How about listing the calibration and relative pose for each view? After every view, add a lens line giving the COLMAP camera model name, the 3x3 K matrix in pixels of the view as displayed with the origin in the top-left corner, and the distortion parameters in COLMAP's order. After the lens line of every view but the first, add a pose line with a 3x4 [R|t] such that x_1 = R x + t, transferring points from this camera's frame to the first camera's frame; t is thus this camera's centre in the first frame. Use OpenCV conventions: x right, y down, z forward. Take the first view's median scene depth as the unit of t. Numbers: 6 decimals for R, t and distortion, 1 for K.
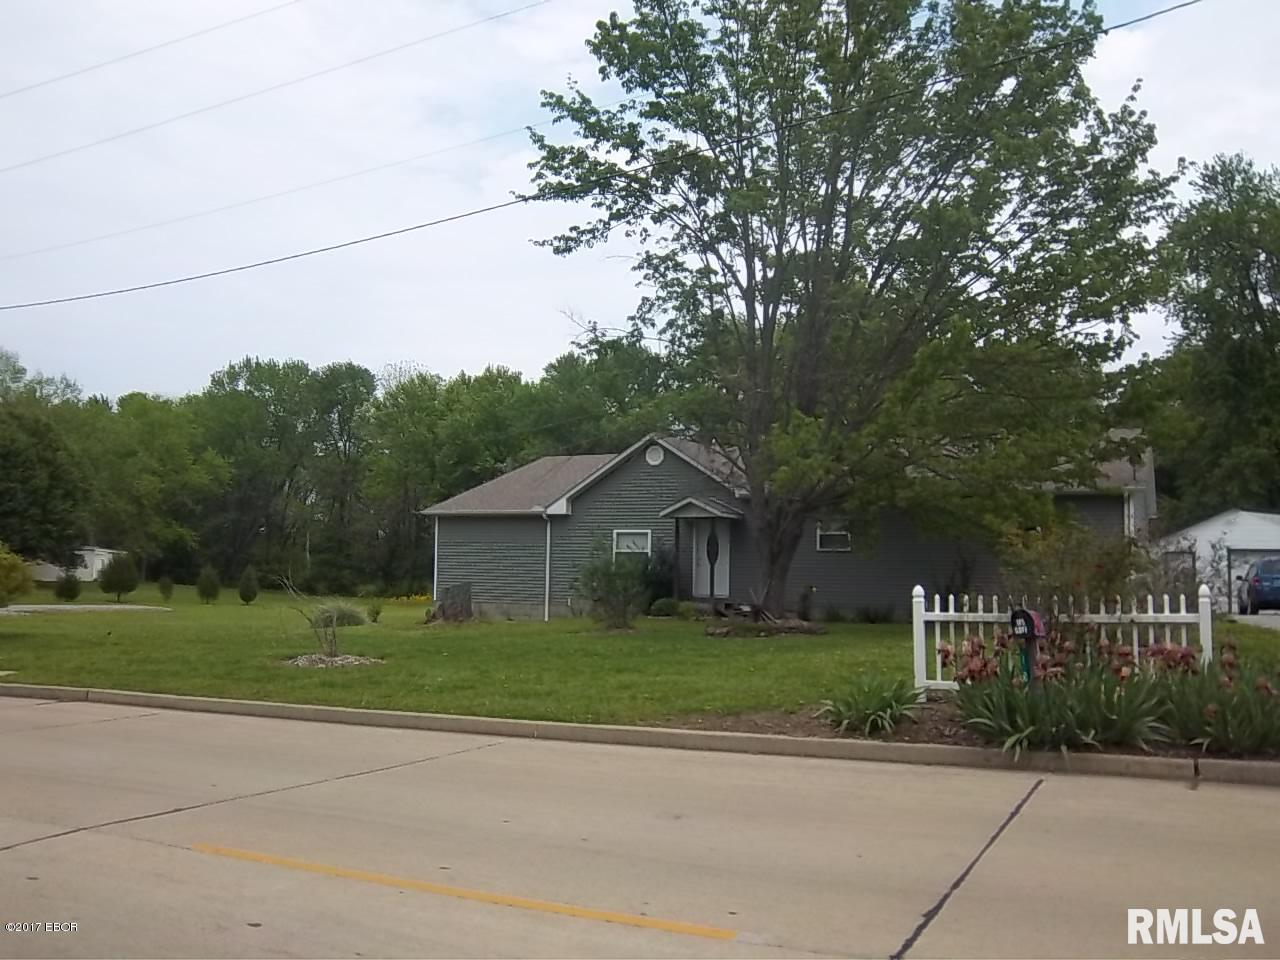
lens RADIAL K [[1095.7, 0, 640.0], [0, 1095.7, 480.0], [0, 0, 1]] dist [-0.123266, 0.127477]
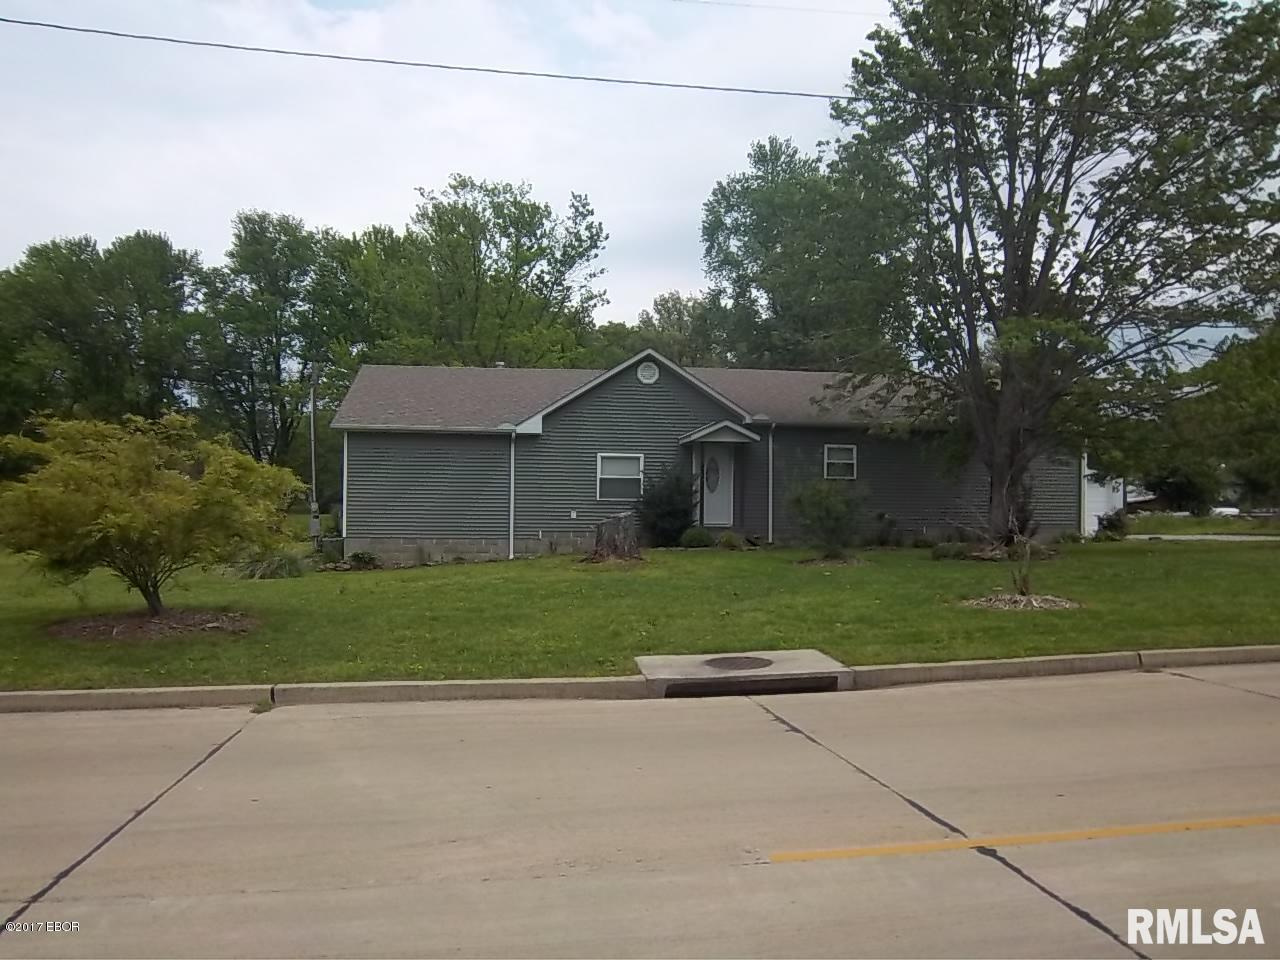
lens RADIAL K [[1095.7, 0, 640.0], [0, 1095.7, 480.0], [0, 0, 1]] dist [-0.123266, 0.127477]
pose [[0.822317, 0.007177, 0.568985, -0.503942], [-0.045436, 0.997556, 0.053082, 0.018308], [-0.567213, -0.069502, 0.820633, 0.245390]]
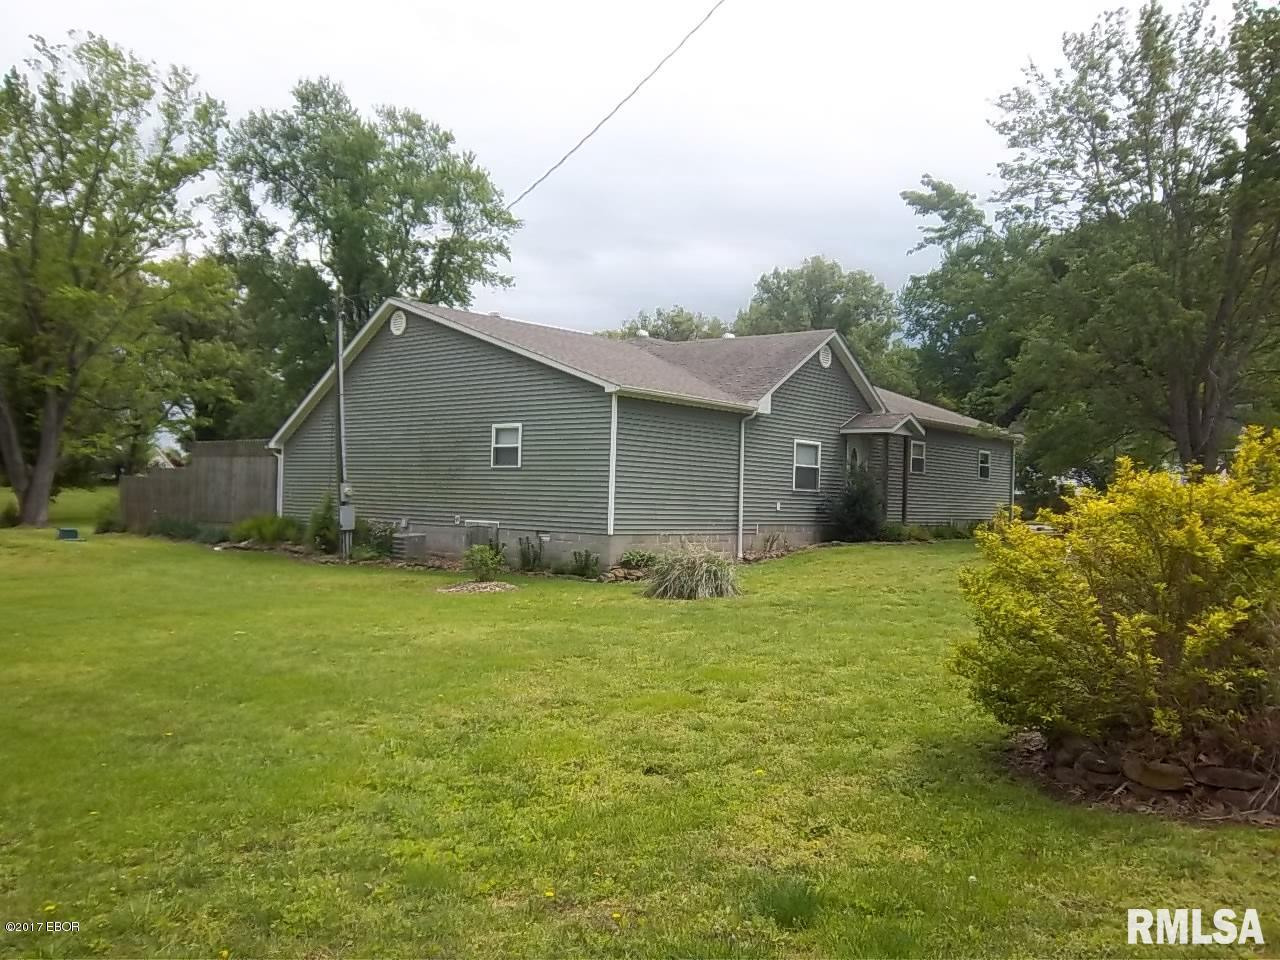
lens RADIAL K [[1105.9, 0, 640.0], [0, 1105.9, 480.0], [0, 0, 1]] dist [-0.116353, 0.105995]
pose [[0.249917, 0.011895, 0.968194, -0.847973], [-0.106872, 0.994154, 0.015372, 0.075383], [-0.962351, -0.107315, 0.249727, 0.904218]]
